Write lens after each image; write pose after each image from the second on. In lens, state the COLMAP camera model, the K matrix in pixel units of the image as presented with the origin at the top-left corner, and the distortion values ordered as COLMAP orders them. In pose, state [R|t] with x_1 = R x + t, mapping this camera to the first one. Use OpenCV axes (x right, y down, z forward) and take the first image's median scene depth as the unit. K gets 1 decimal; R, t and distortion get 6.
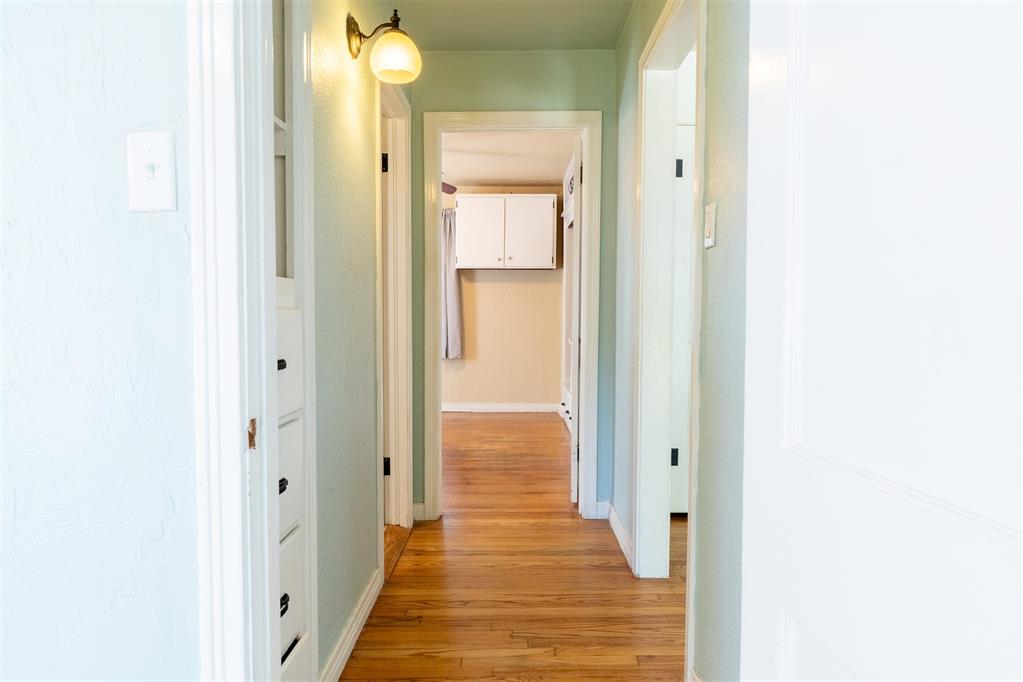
lens RADIAL K [[655.4, 0, 511.5], [0, 655.4, 341.0], [0, 0, 1]] dist [-0.004612, -0.001955]
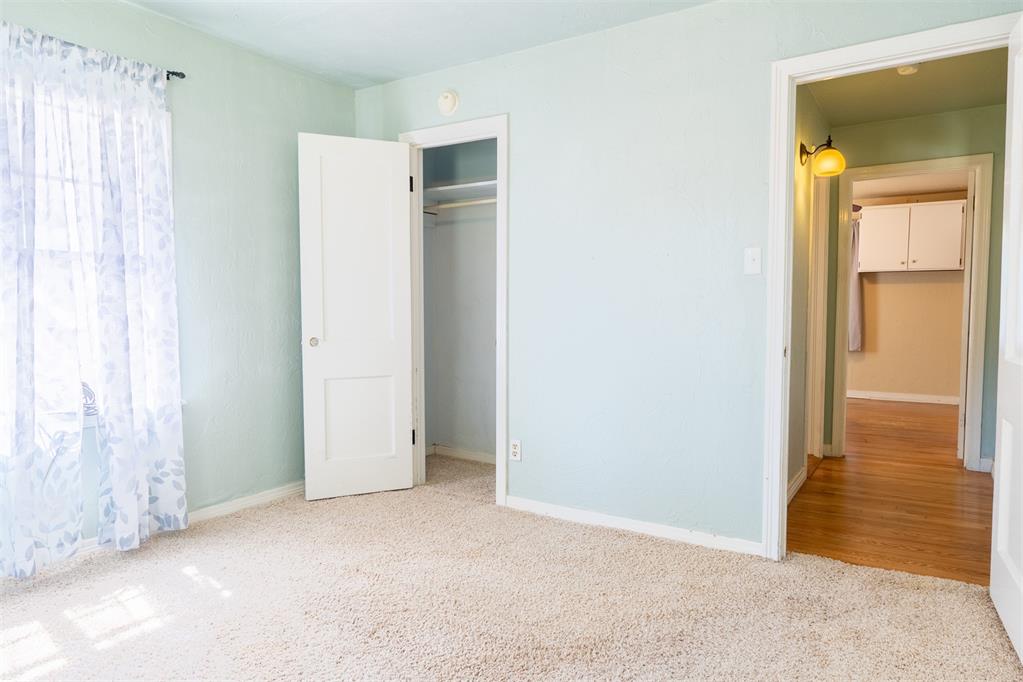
lens RADIAL K [[655.4, 0, 511.5], [0, 655.4, 341.0], [0, 0, 1]] dist [-0.004612, -0.001955]
pose [[0.845408, 0.025696, -0.533503, 0.030112], [-0.024934, 0.999652, 0.008637, 0.027863], [0.533539, 0.006001, 0.845754, -0.551477]]
